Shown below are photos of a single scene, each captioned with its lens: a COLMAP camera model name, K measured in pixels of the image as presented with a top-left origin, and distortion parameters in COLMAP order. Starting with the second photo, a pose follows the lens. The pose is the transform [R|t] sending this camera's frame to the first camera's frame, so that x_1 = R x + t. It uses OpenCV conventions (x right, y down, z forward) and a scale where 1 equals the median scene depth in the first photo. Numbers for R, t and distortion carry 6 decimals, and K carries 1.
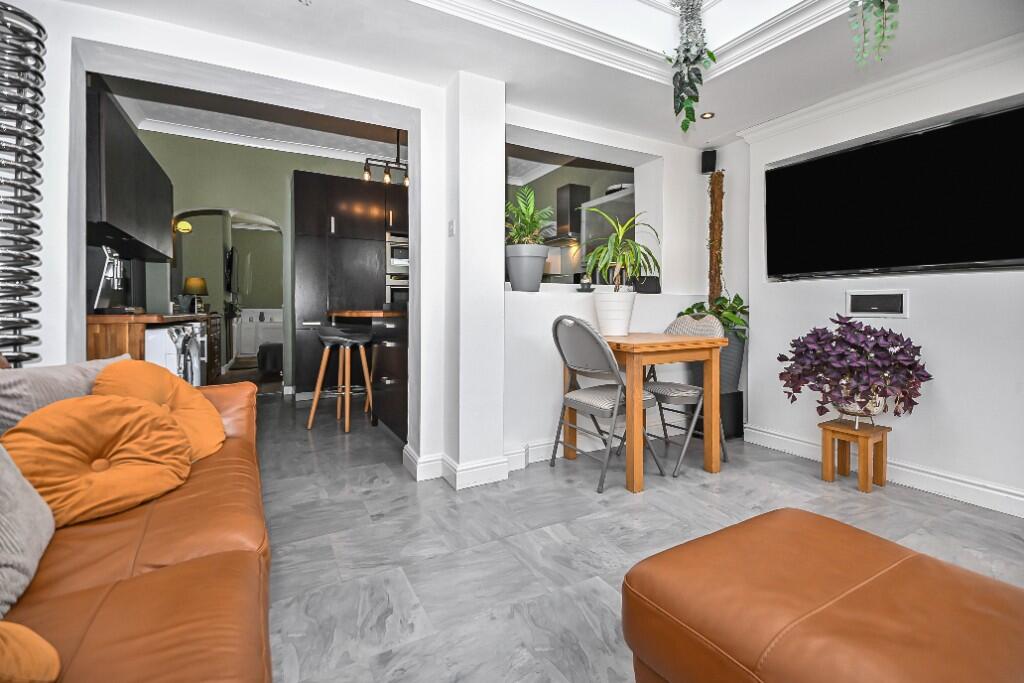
lens RADIAL K [[461.0, 0, 510.4], [0, 461.0, 316.4], [0, 0, 1]] dist [0.019262, -0.019747]
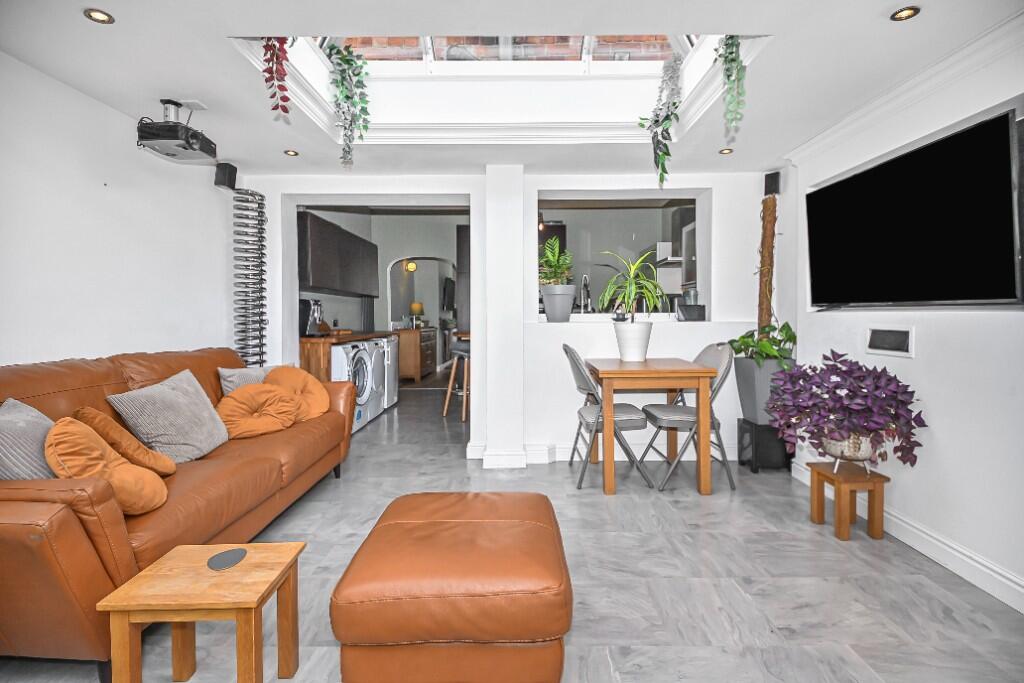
lens RADIAL K [[468.6, 0, 513.5], [0, 468.6, 323.2], [0, 0, 1]] dist [0.047818, -0.021548]
pose [[0.873619, 0.005110, -0.486584, 0.595080], [-0.004936, 0.999986, 0.001639, -0.057400], [0.486586, 0.000970, 0.873632, -0.170340]]
